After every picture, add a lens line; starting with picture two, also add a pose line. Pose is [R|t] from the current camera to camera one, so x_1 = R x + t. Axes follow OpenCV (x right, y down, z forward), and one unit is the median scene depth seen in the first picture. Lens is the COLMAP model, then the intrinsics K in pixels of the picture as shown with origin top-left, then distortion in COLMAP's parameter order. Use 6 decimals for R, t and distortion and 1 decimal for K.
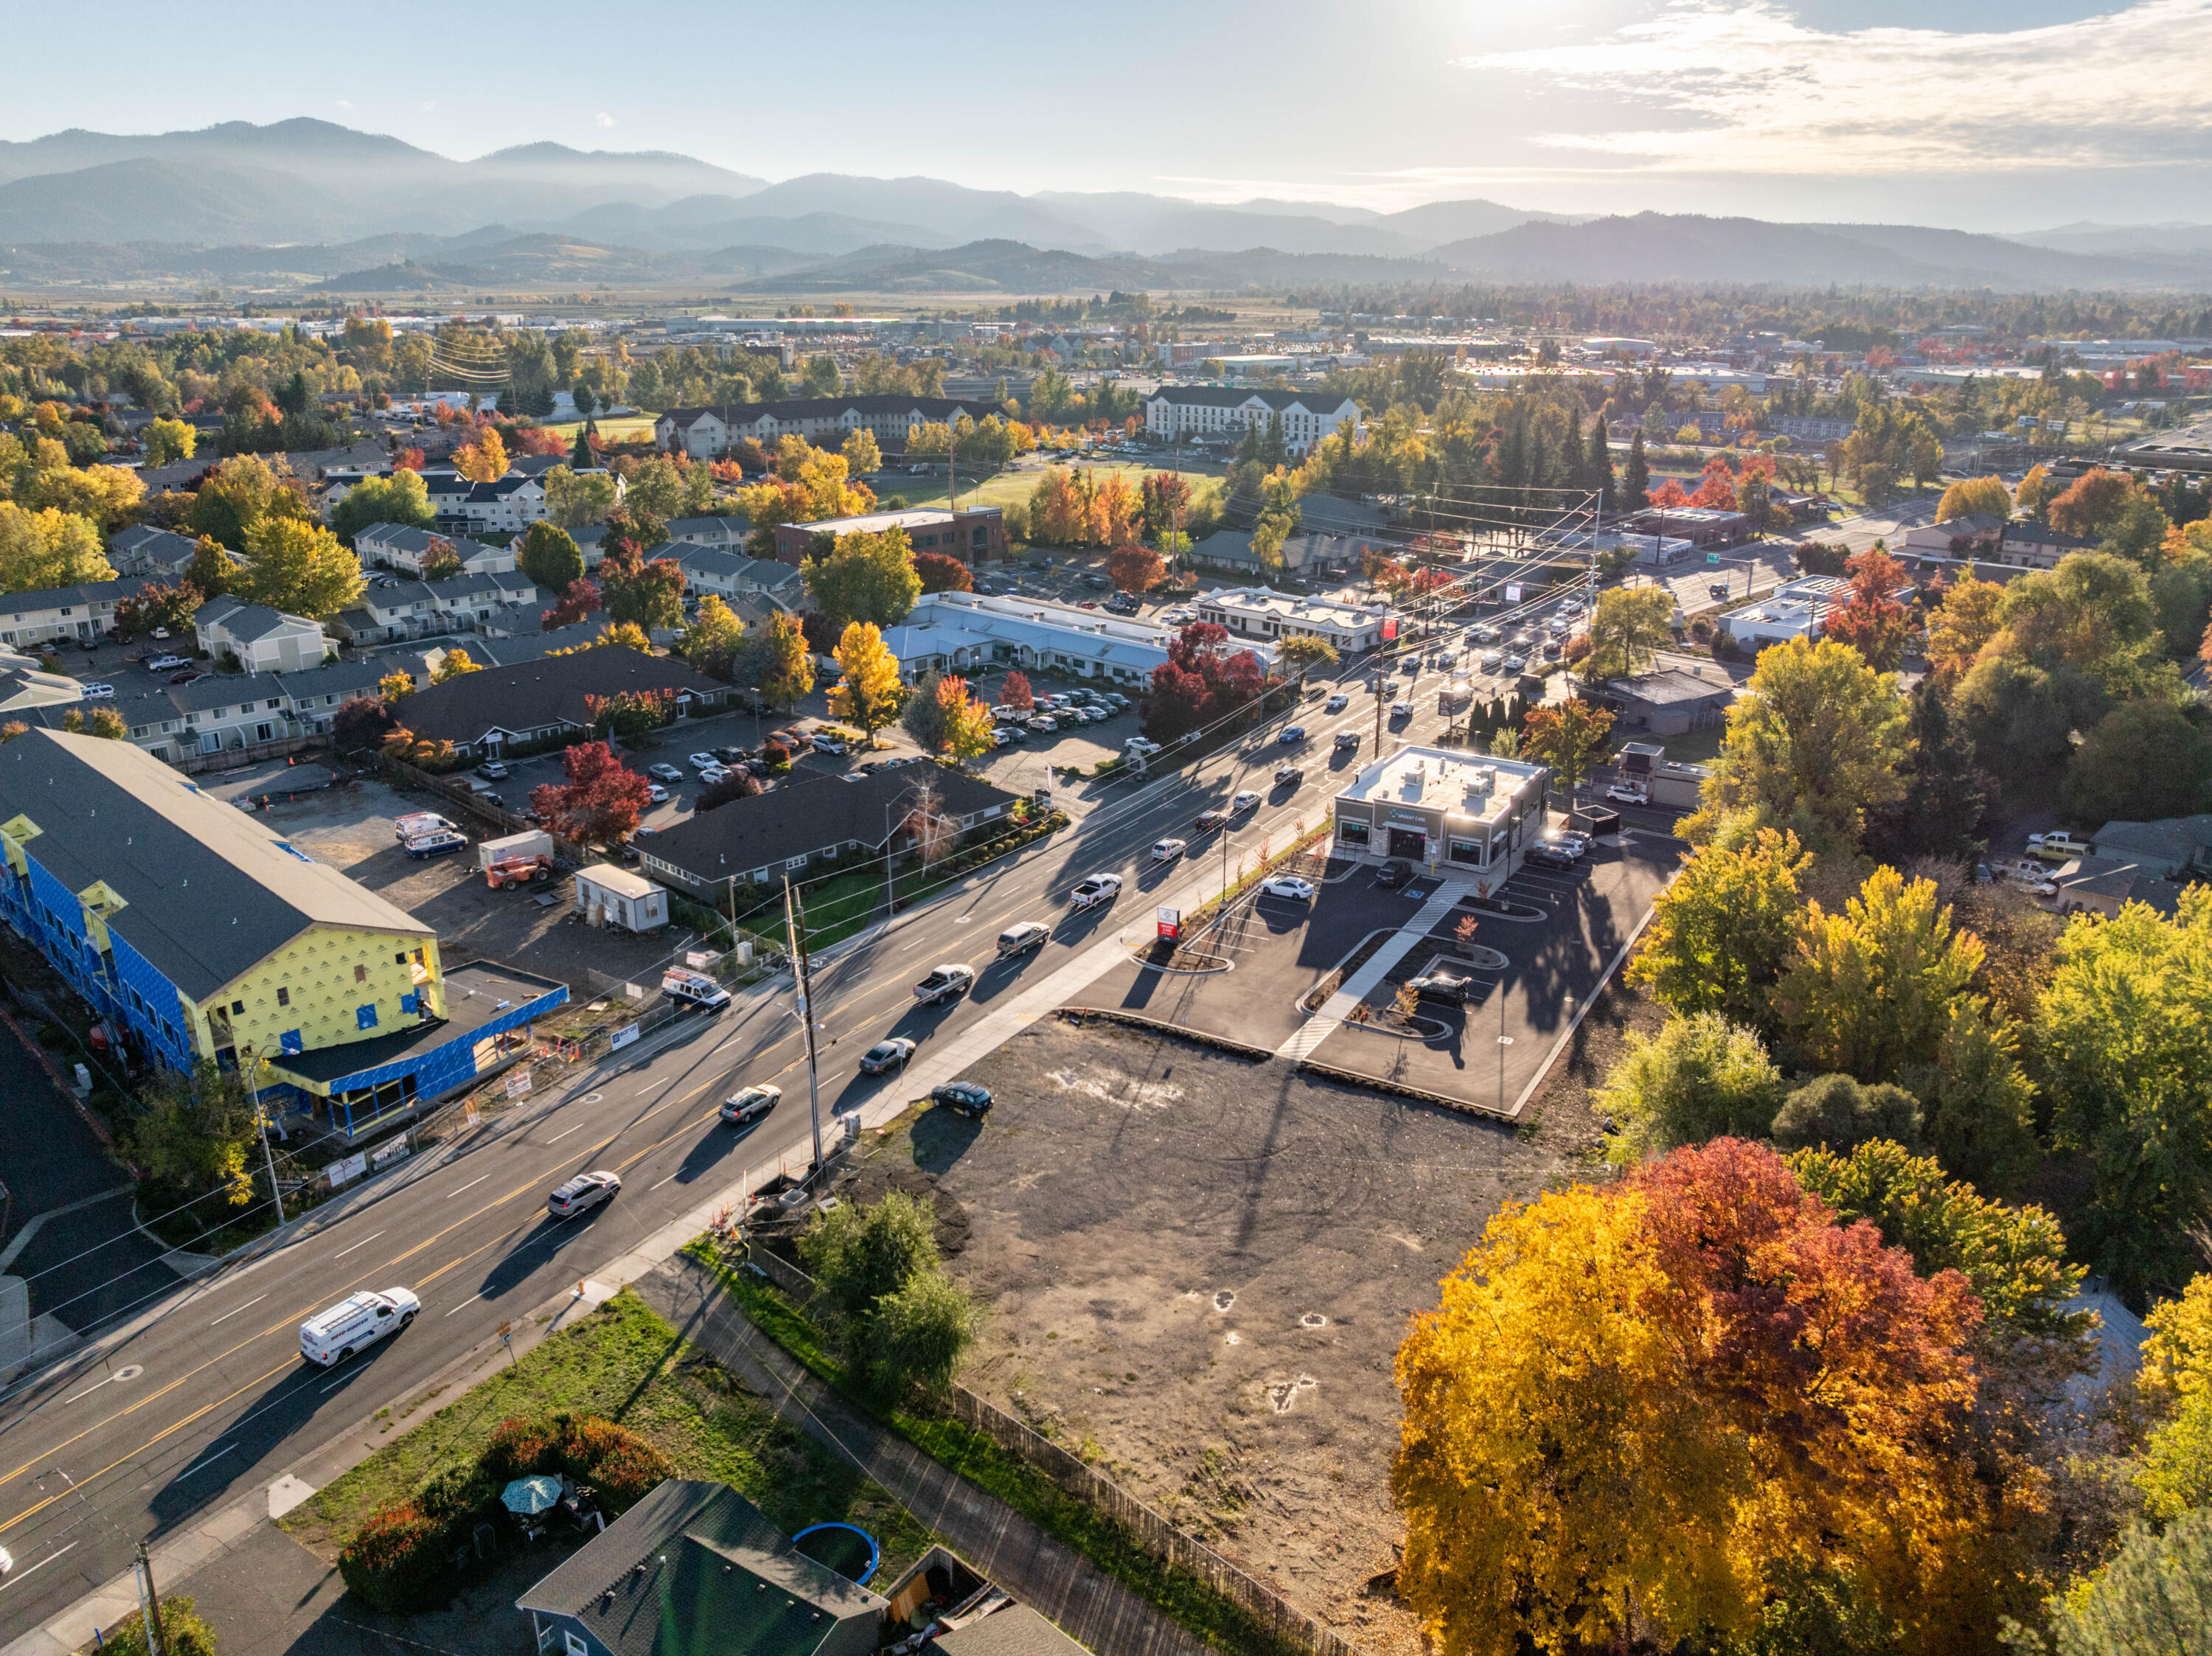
lens RADIAL K [[1586.4, 0, 1127.8], [0, 1586.4, 821.6], [0, 0, 1]] dist [-0.042616, 0.012601]
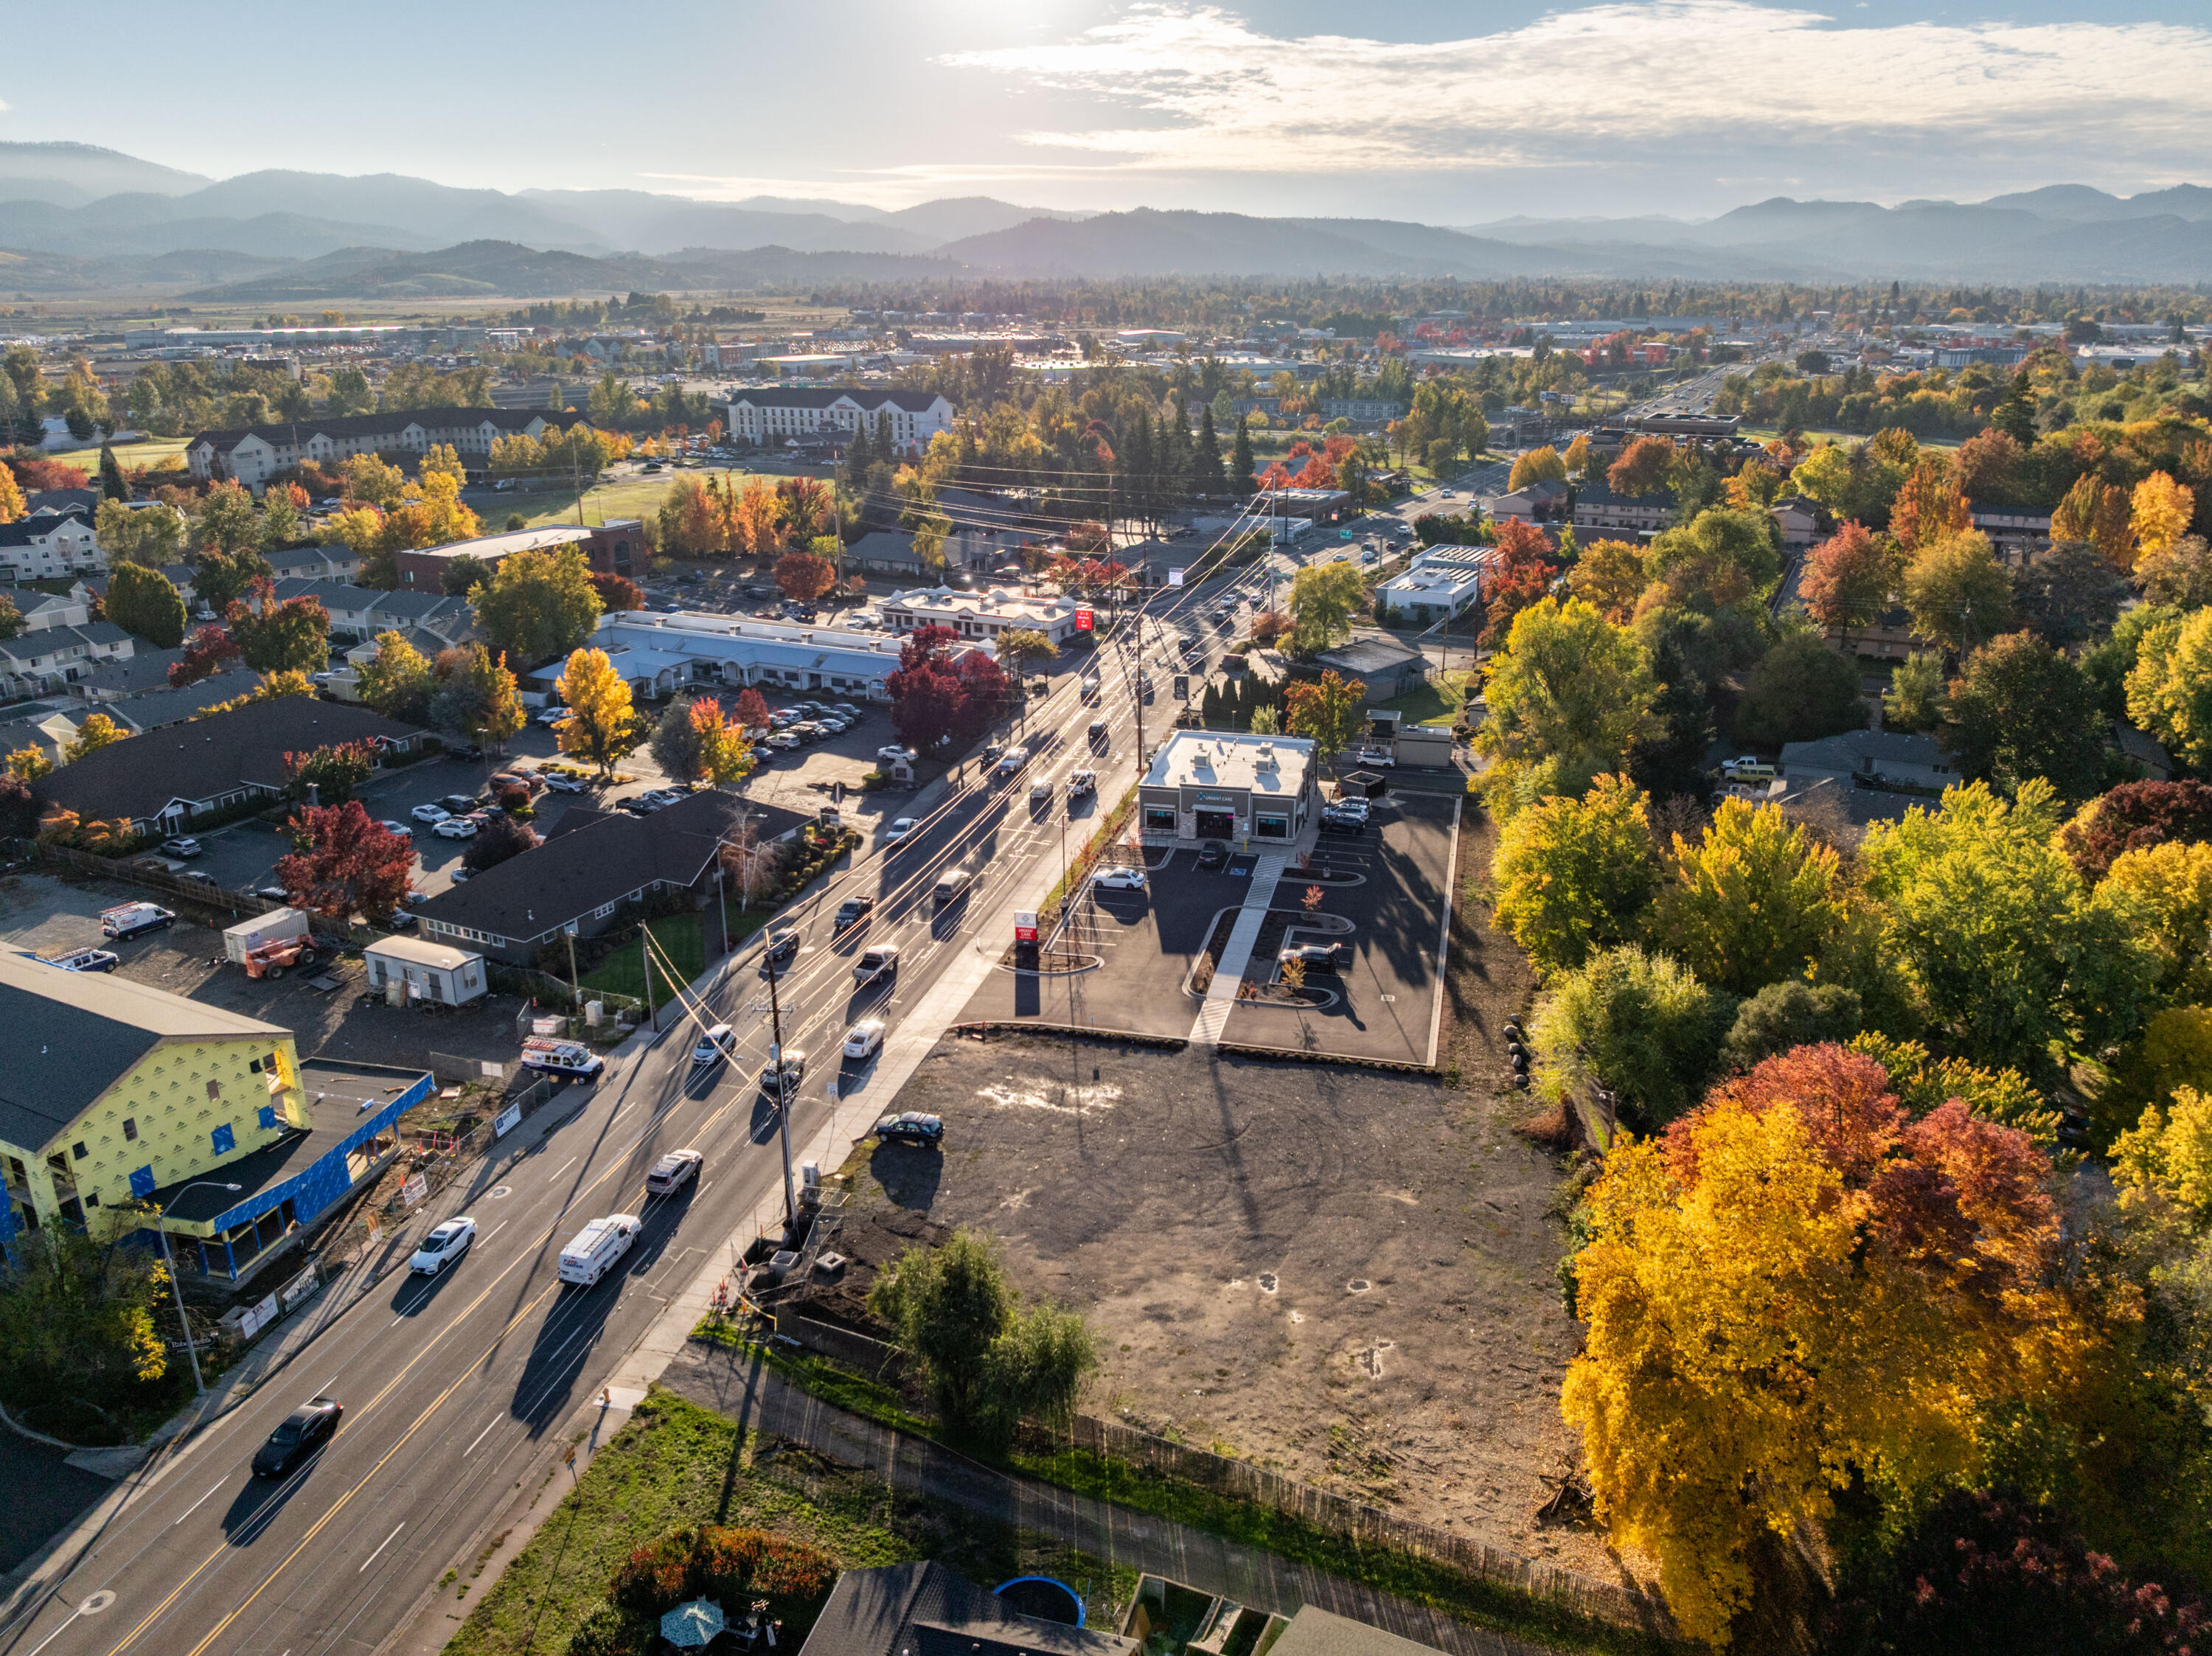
lens RADIAL K [[1586.4, 0, 1119.7], [0, 1586.4, 839.2], [0, 0, 1]] dist [-0.042616, 0.012601]
pose [[0.957456, -0.102629, 0.269712, -0.161055], [0.099562, 0.994716, 0.025069, -0.008309], [-0.270860, 0.002851, 0.962615, 0.030151]]
